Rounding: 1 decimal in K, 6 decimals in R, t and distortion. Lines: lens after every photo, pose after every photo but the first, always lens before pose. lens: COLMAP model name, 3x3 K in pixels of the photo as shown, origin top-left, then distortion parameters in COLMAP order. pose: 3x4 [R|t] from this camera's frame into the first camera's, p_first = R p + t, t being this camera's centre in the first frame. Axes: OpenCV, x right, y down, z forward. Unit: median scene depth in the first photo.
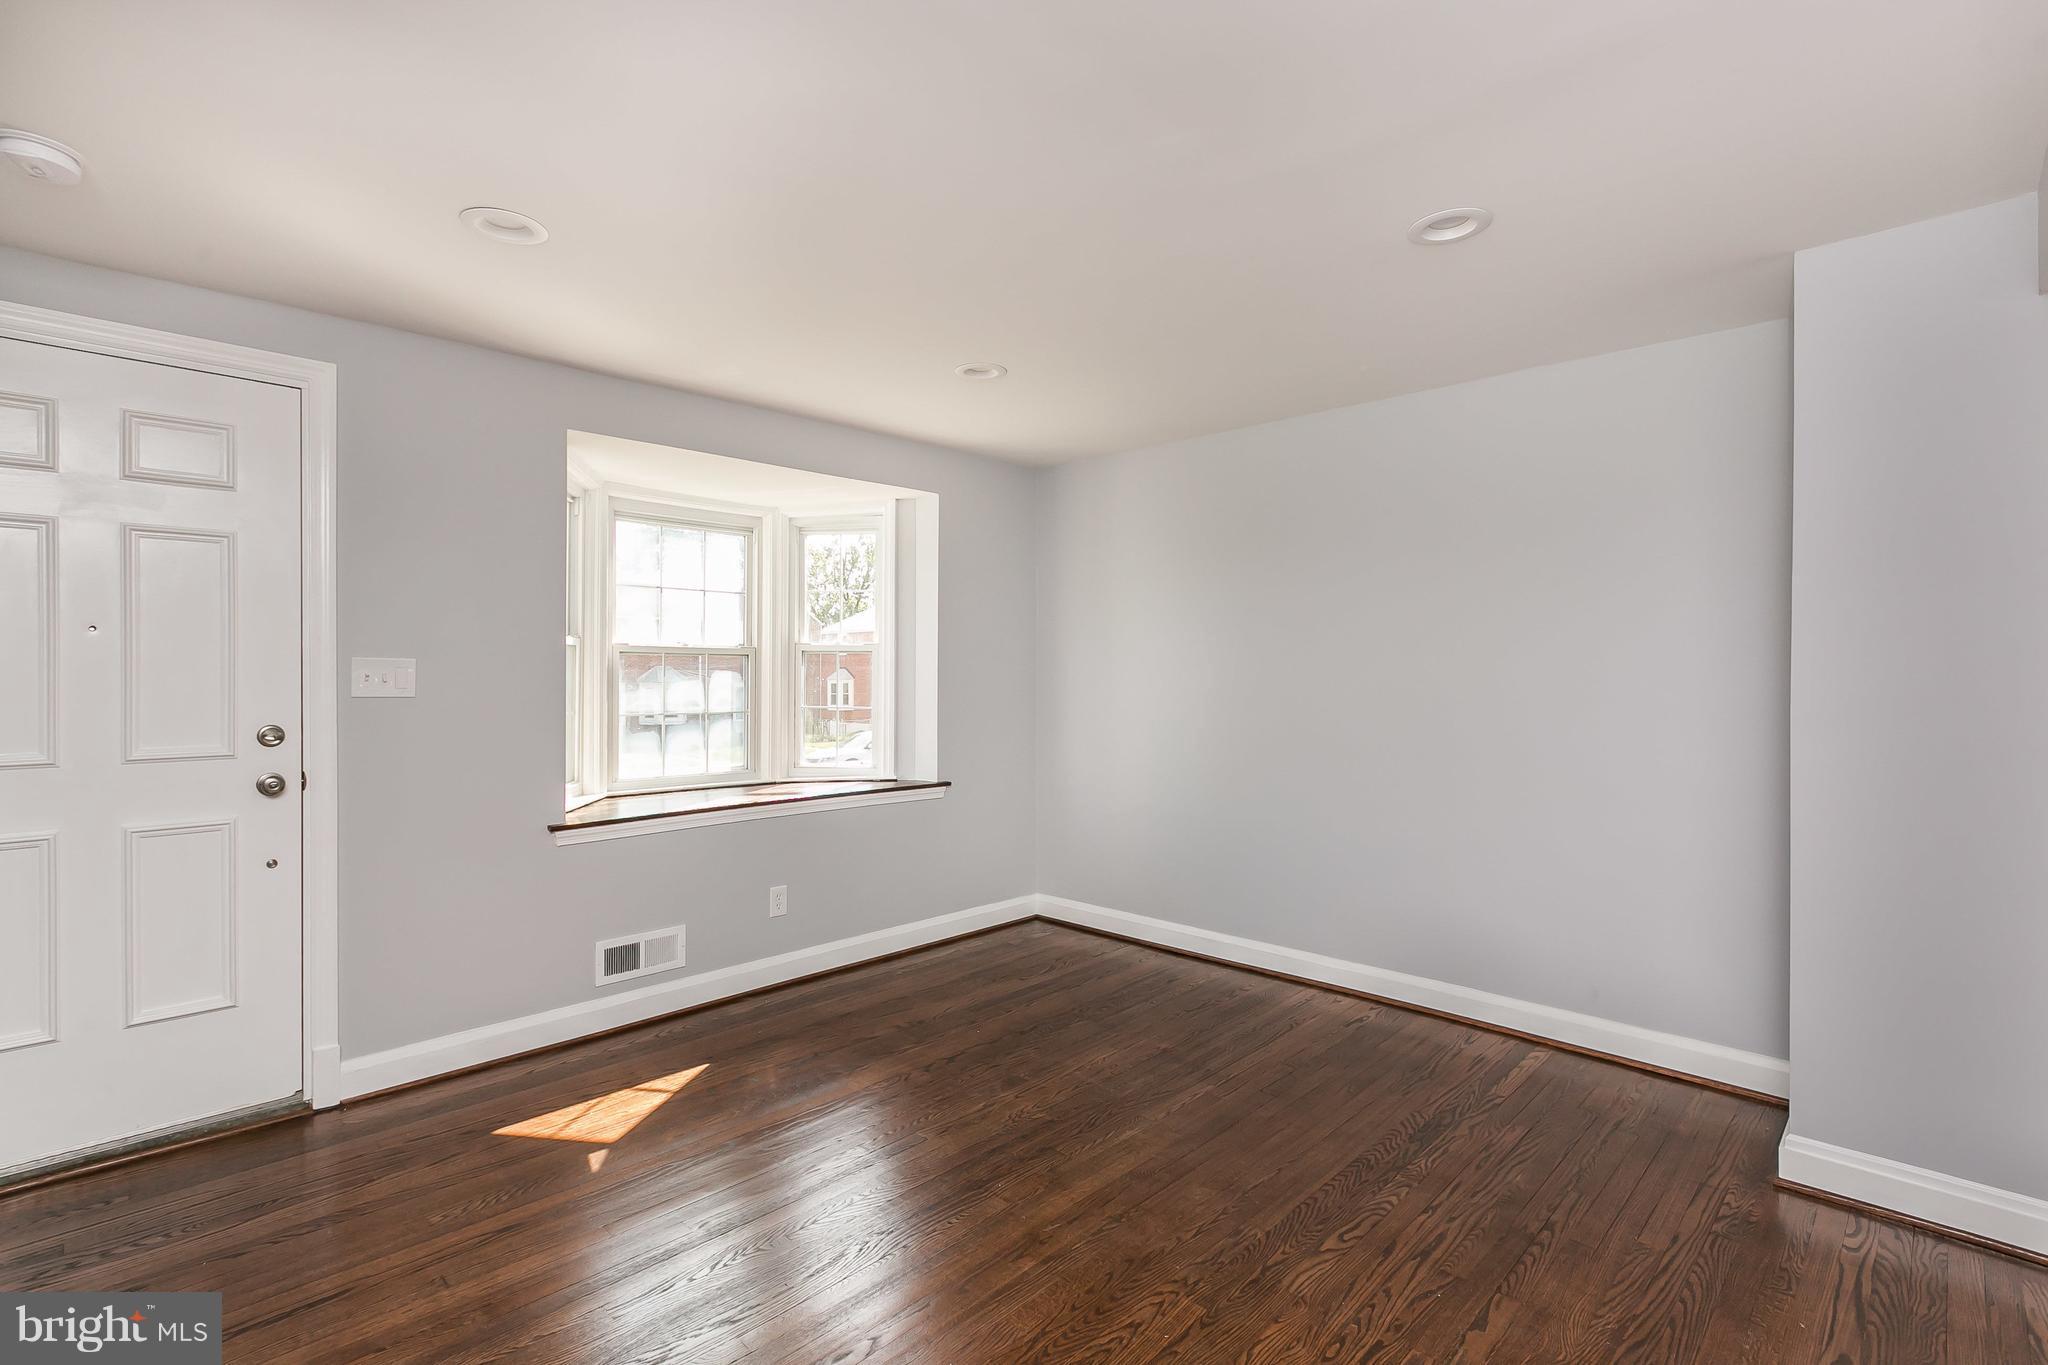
lens RADIAL K [[950.0, 0, 1024.0], [0, 950.0, 682.5], [0, 0, 1]] dist [-0.002928, -0.000413]
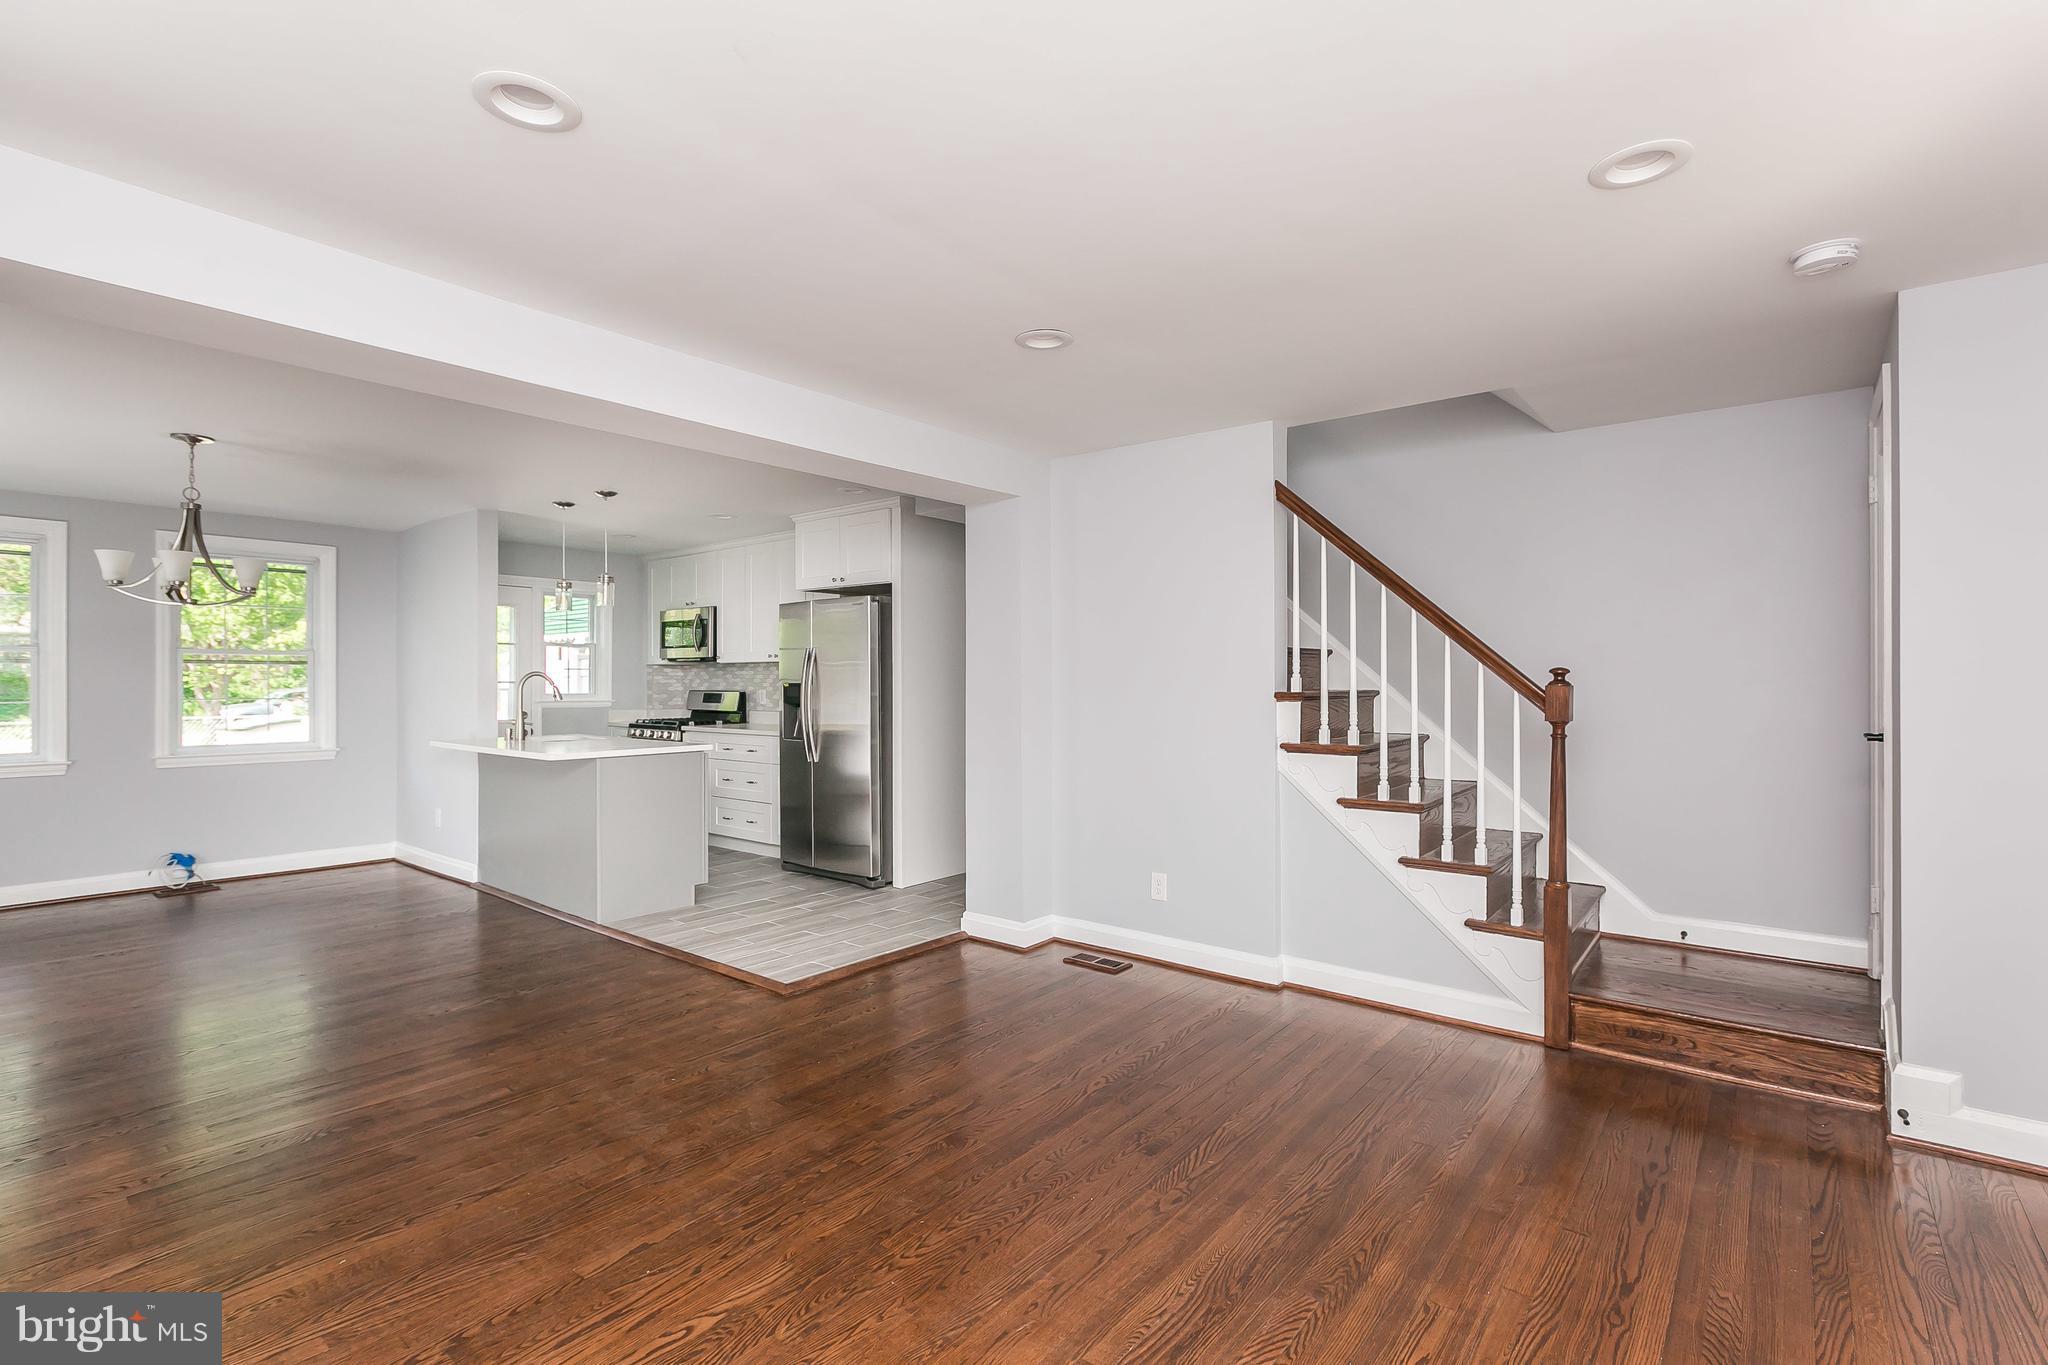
lens RADIAL K [[937.1, 0, 1024.0], [0, 937.1, 682.5], [0, 0, 1]] dist [-0.000498, -0.000451]
pose [[-0.995848, 0.002372, -0.090998, 0.070775], [0.001138, 0.999907, 0.013604, -0.007347], [0.091022, 0.013444, -0.995758, 1.214355]]
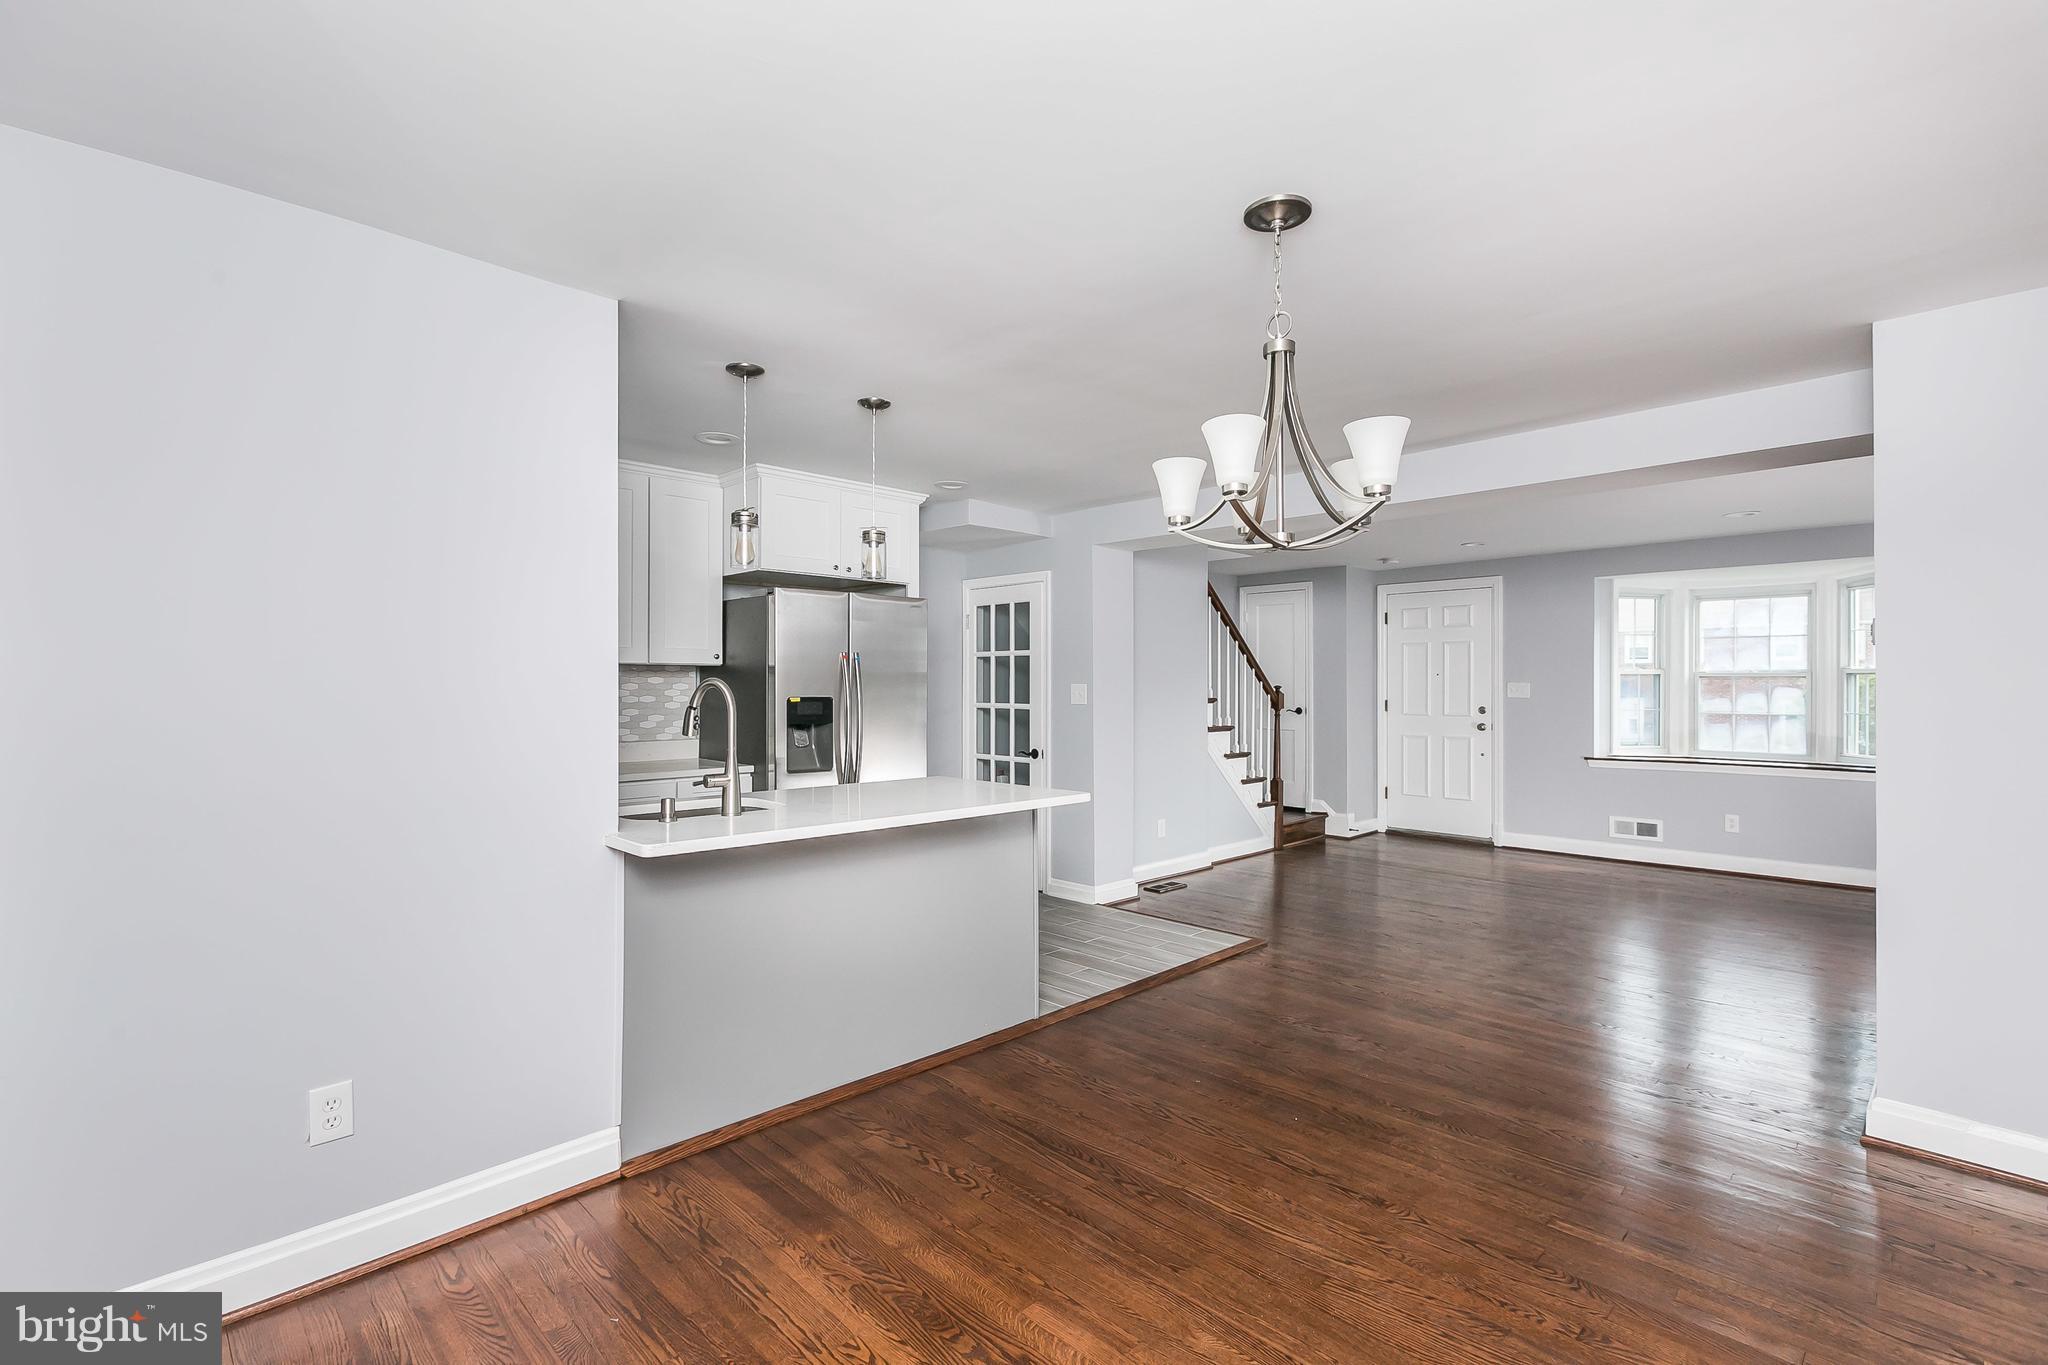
lens RADIAL K [[923.8, 0, 1024.0], [0, 923.8, 682.5], [0, 0, 1]] dist [-0.000814, 0.000394]
pose [[-0.018383, -0.002975, -0.999827, 1.667811], [-0.011887, 0.999926, -0.002757, -0.002422], [0.999760, 0.011834, -0.018417, -0.279218]]
